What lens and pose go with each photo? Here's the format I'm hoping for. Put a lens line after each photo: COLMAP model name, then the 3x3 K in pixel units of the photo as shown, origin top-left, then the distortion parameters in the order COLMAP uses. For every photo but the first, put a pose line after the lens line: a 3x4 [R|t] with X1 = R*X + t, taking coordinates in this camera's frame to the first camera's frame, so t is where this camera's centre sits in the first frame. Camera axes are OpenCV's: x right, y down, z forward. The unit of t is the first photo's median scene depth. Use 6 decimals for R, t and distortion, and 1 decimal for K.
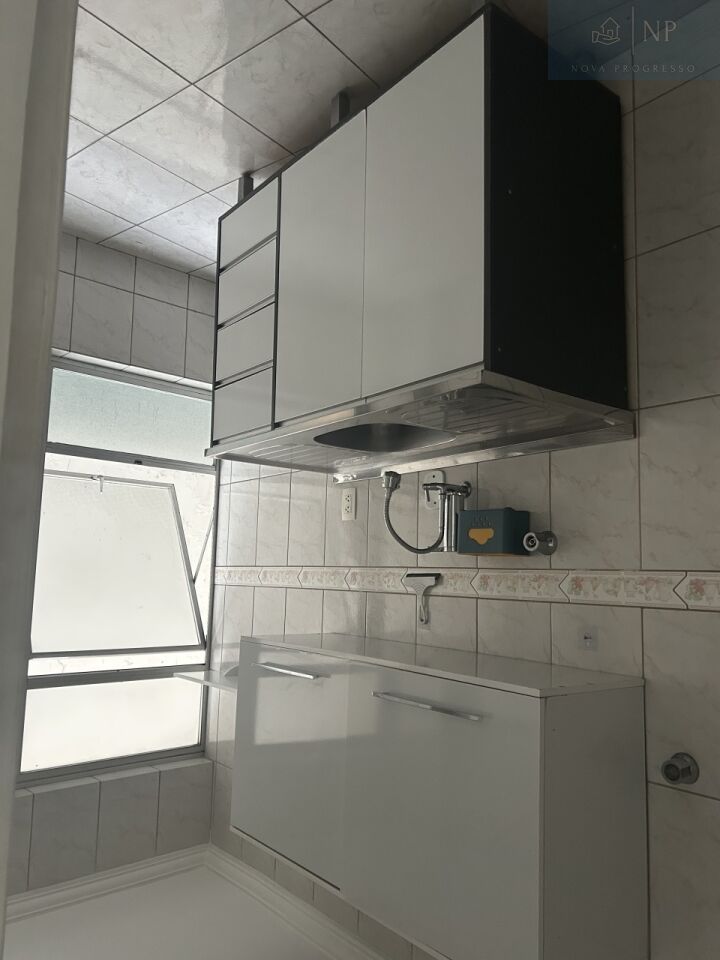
lens RADIAL K [[725.1, 0, 360.0], [0, 725.1, 480.0], [0, 0, 1]] dist [0.047227, -0.002816]
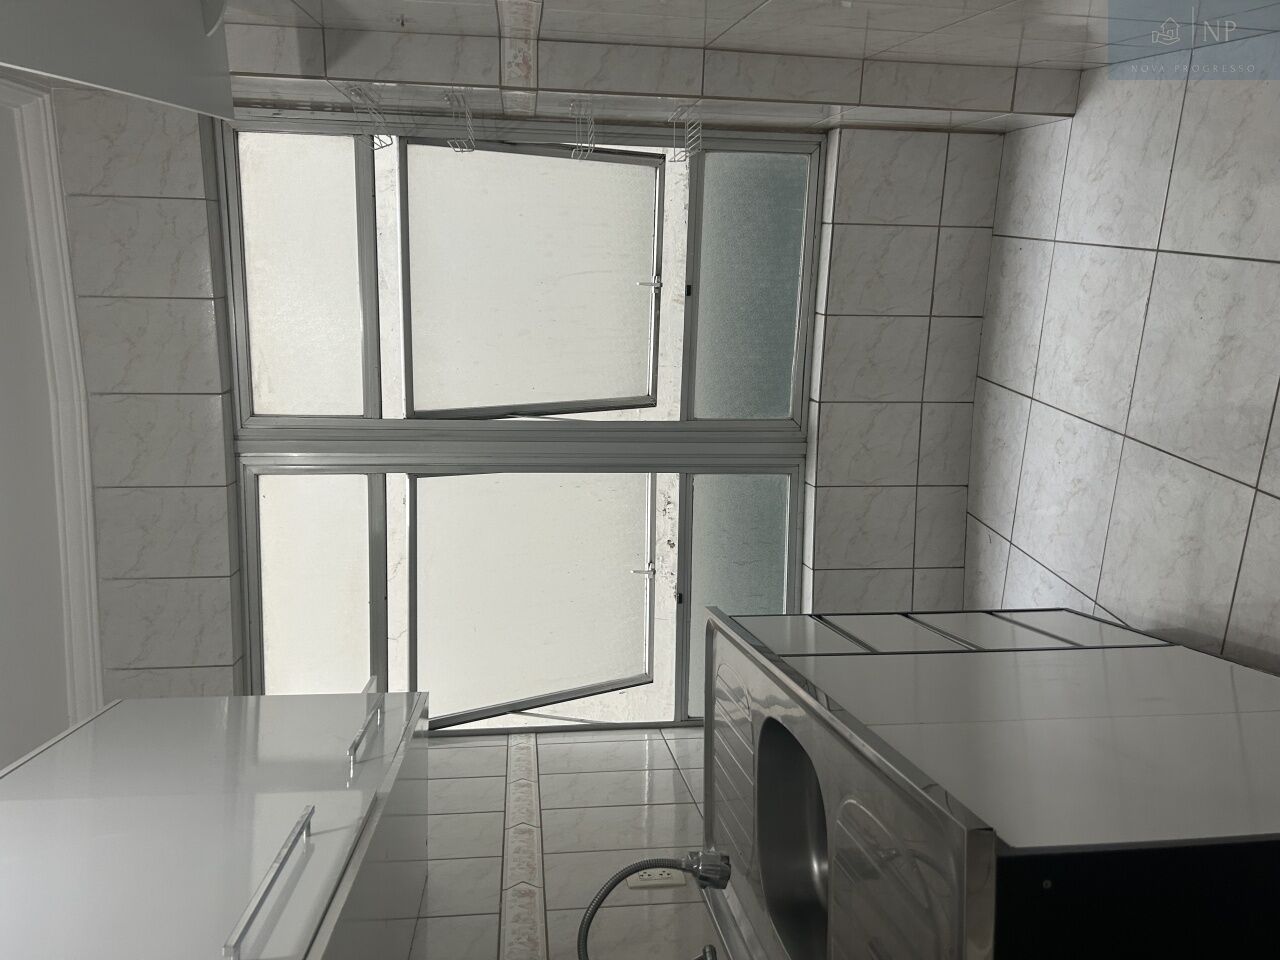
lens RADIAL K [[966.8, 0, 652.6], [0, 966.8, 479.2], [0, 0, 1]] dist [0.047227, -0.002816]
pose [[0.105556, 0.805450, -0.583188, 0.162228], [-0.994055, 0.101216, -0.040131, 0.030624], [0.026704, 0.583956, 0.811346, 0.184412]]
